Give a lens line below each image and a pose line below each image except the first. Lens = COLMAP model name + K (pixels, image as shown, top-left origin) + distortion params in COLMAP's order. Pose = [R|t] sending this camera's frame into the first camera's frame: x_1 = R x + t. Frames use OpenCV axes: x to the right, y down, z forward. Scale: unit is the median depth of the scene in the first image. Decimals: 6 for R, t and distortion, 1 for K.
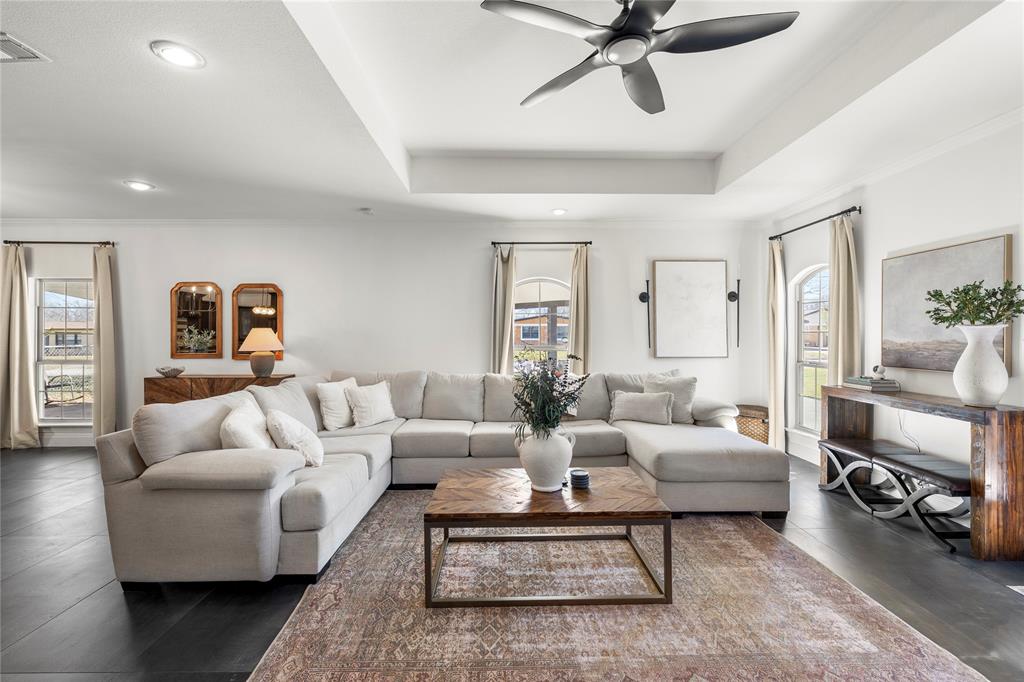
lens RADIAL K [[434.1, 0, 508.2], [0, 434.1, 338.2], [0, 0, 1]] dist [0.002011, -0.000843]
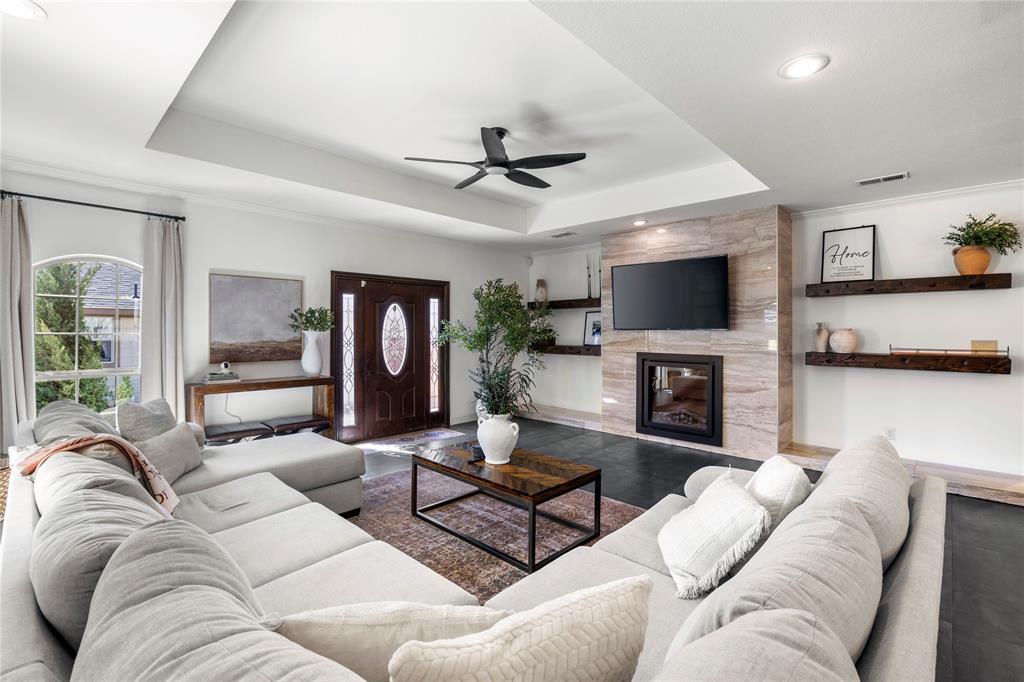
lens RADIAL K [[461.9, 0, 512.7], [0, 461.9, 330.0], [0, 0, 1]] dist [-0.001615, -0.000015]
pose [[-0.715837, 0.001502, 0.698266, -0.608006], [0.002889, 0.999995, 0.000811, -0.026038], [-0.698261, 0.002597, -0.715838, 1.335159]]
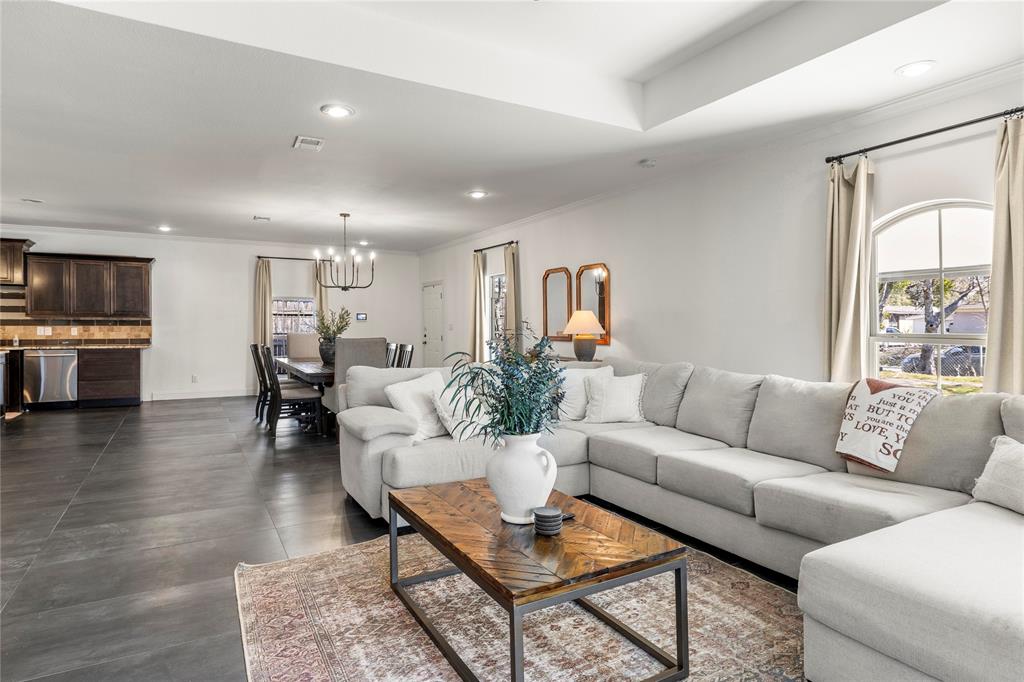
lens RADIAL K [[559.0, 0, 509.5], [0, 559.0, 323.2], [0, 0, 1]] dist [-0.000026, -0.000976]
pose [[0.485780, -0.001948, -0.874079, 0.619775], [-0.004841, 0.999976, -0.004918, 0.016101], [0.874068, 0.006620, 0.485759, 0.363839]]
